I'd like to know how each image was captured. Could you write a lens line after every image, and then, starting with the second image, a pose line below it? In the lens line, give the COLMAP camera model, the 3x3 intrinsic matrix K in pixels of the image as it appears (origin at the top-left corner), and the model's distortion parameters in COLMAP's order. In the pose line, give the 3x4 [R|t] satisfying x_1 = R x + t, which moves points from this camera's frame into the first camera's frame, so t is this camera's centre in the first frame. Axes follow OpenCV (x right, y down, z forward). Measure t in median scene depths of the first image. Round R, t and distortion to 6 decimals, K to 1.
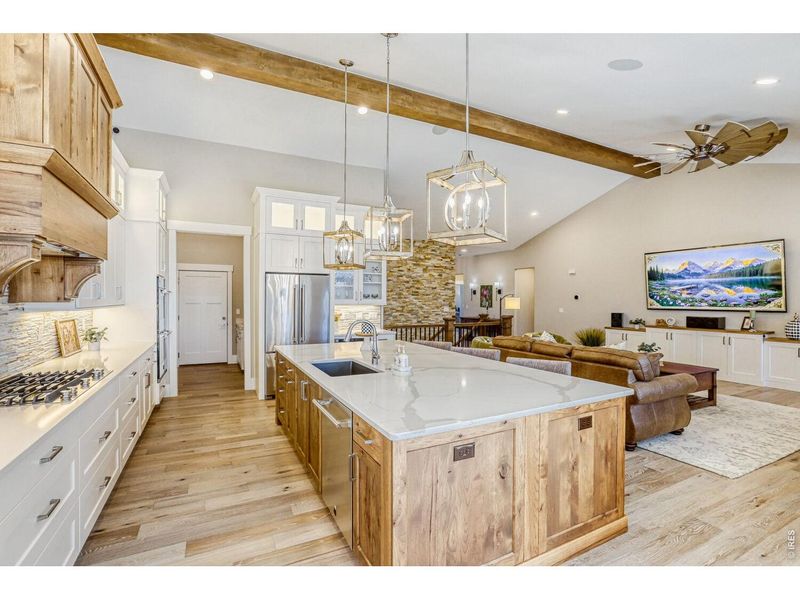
lens RADIAL K [[371.4, 0, 380.1], [0, 371.4, 303.7], [0, 0, 1]] dist [-0.021474, 0.010544]
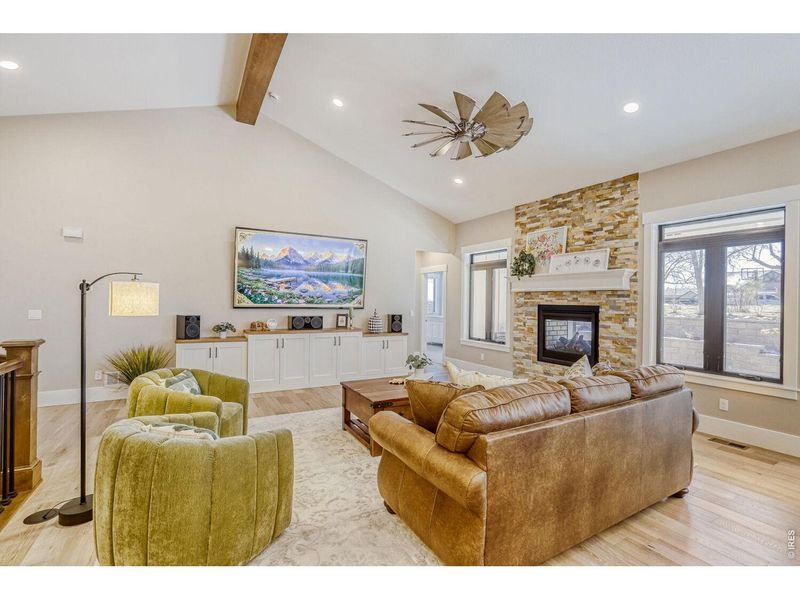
lens RADIAL K [[371.4, 0, 406.6], [0, 371.4, 296.4], [0, 0, 1]] dist [-0.021474, 0.010544]
pose [[-0.099918, 0.005498, 0.994980, 0.006993], [-0.006680, 0.999958, -0.006196, -0.005333], [-0.994973, -0.007265, -0.099877, 0.811399]]
